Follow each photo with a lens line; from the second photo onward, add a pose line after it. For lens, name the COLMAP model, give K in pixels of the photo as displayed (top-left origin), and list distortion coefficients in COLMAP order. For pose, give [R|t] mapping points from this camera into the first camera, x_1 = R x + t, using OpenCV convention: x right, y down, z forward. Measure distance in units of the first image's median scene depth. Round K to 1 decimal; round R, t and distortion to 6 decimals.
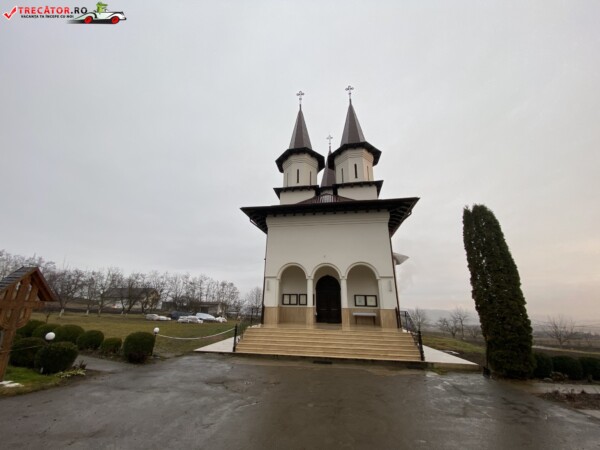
lens RADIAL K [[238.1, 0, 301.0], [0, 238.1, 230.2], [0, 0, 1]] dist [0.001701, -0.003911]
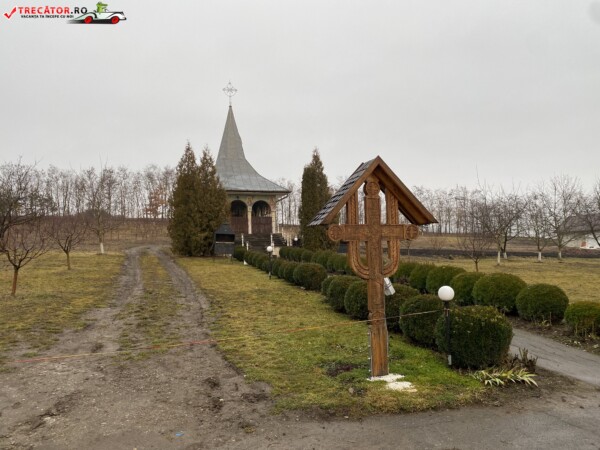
lens RADIAL K [[451.1, 0, 303.2], [0, 451.1, 226.8], [0, 0, 1]] dist [0.029628, -0.024564]
pose [[0.361378, -0.093858, -0.927683, -0.273574], [0.333677, 0.942050, 0.034672, 0.172430], [0.870670, -0.322076, 0.371755, 0.403812]]
